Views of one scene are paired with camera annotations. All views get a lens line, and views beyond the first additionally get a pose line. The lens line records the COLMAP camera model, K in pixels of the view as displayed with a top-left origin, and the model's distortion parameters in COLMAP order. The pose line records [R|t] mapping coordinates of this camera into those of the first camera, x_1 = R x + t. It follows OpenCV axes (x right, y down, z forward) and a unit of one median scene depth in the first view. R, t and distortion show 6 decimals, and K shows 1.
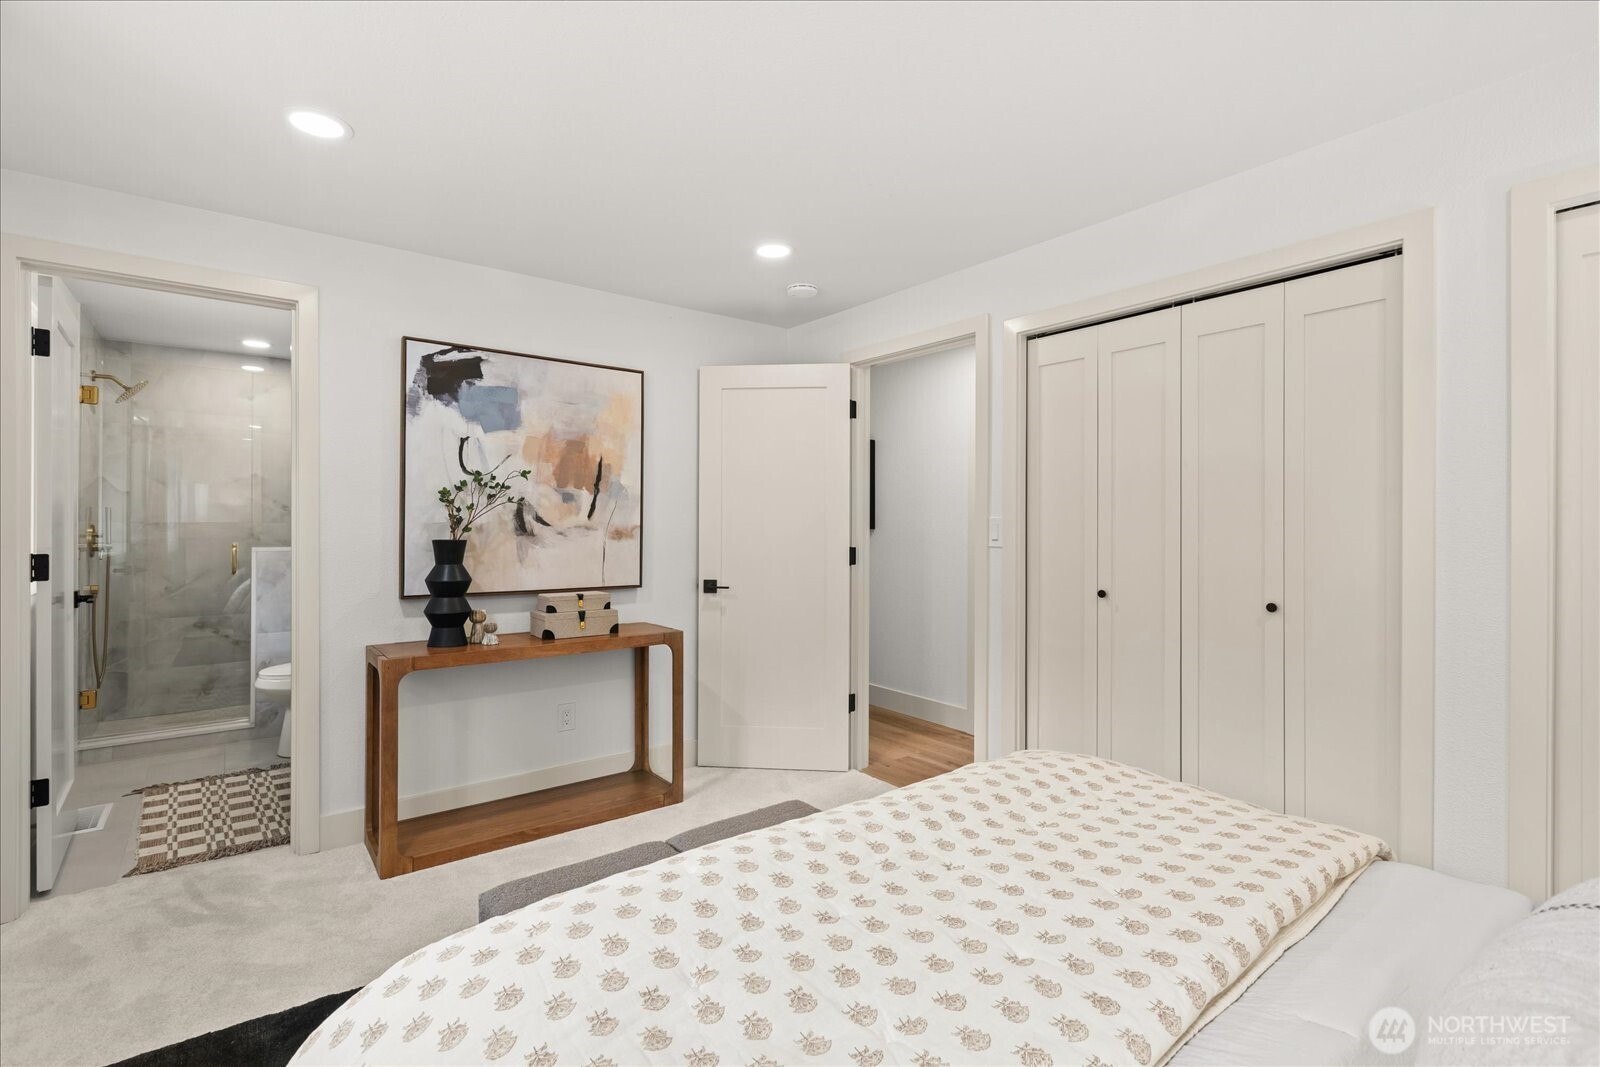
lens RADIAL K [[732.1, 0, 808.9], [0, 732.1, 544.2], [0, 0, 1]] dist [0.002694, 0.000318]
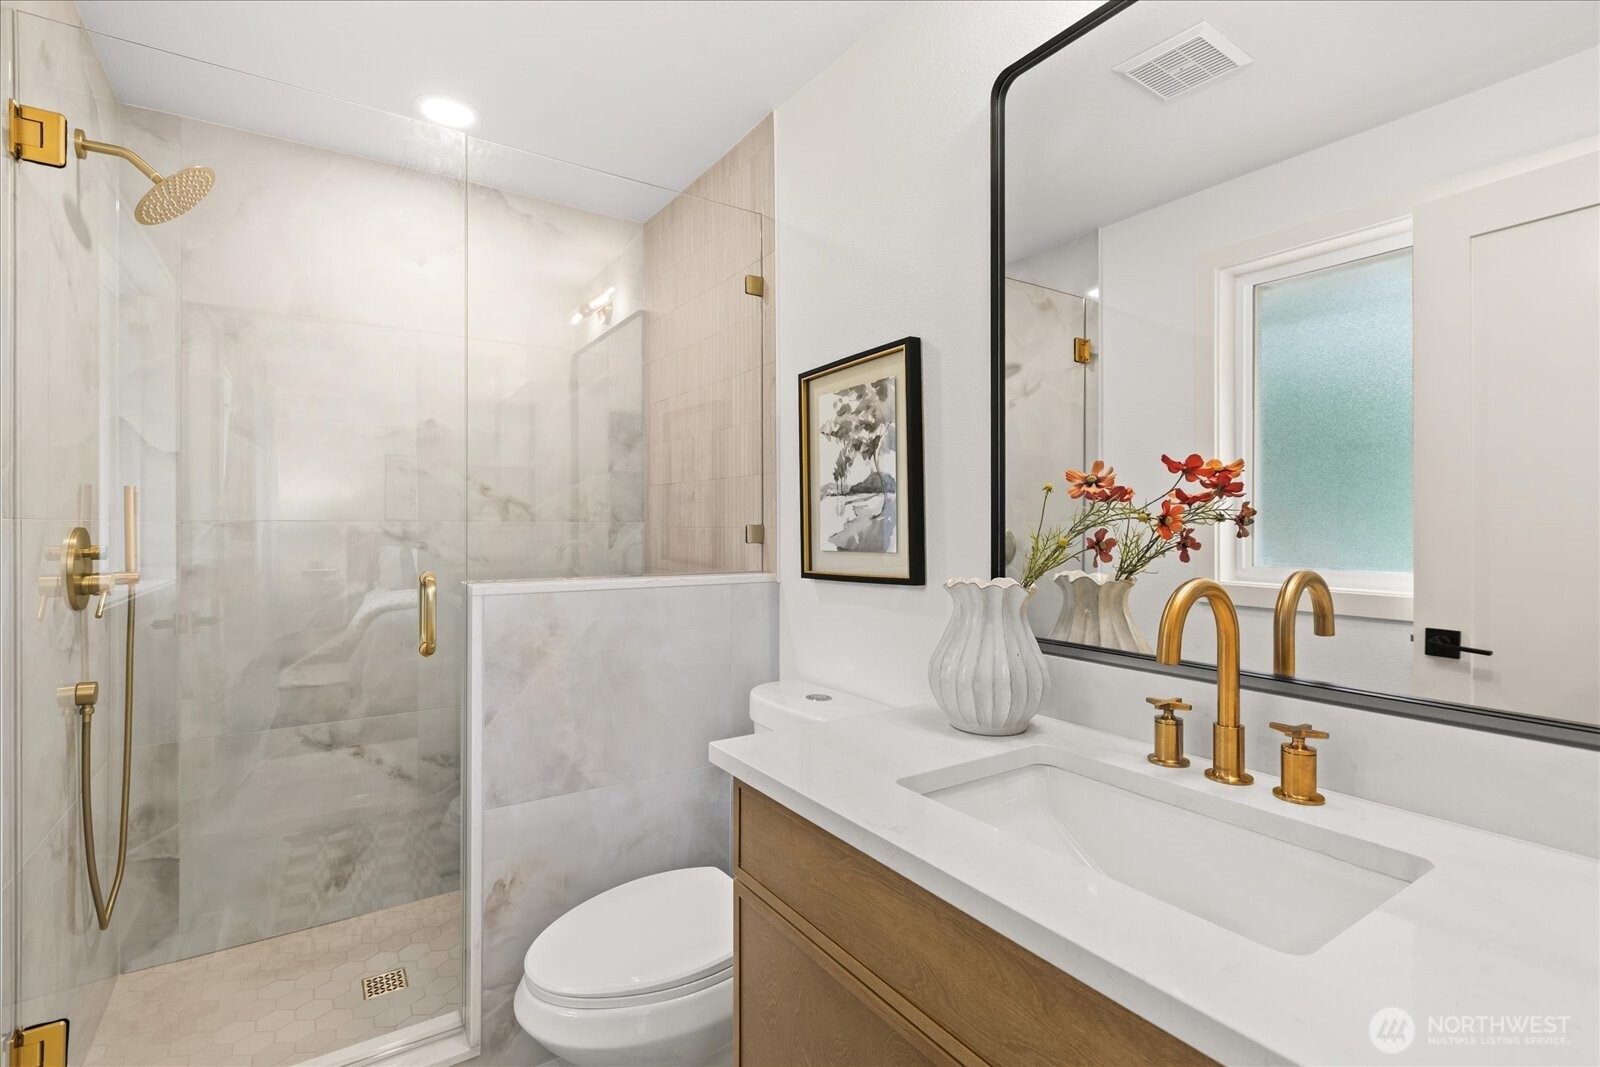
lens RADIAL K [[732.1, 0, 788.0], [0, 732.1, 521.5], [0, 0, 1]] dist [0.002694, 0.000318]
pose [[0.994747, -0.020201, -0.100351, -0.514643], [0.018523, 0.999673, -0.017628, -0.014499], [0.100675, 0.015677, 0.994796, 0.594525]]
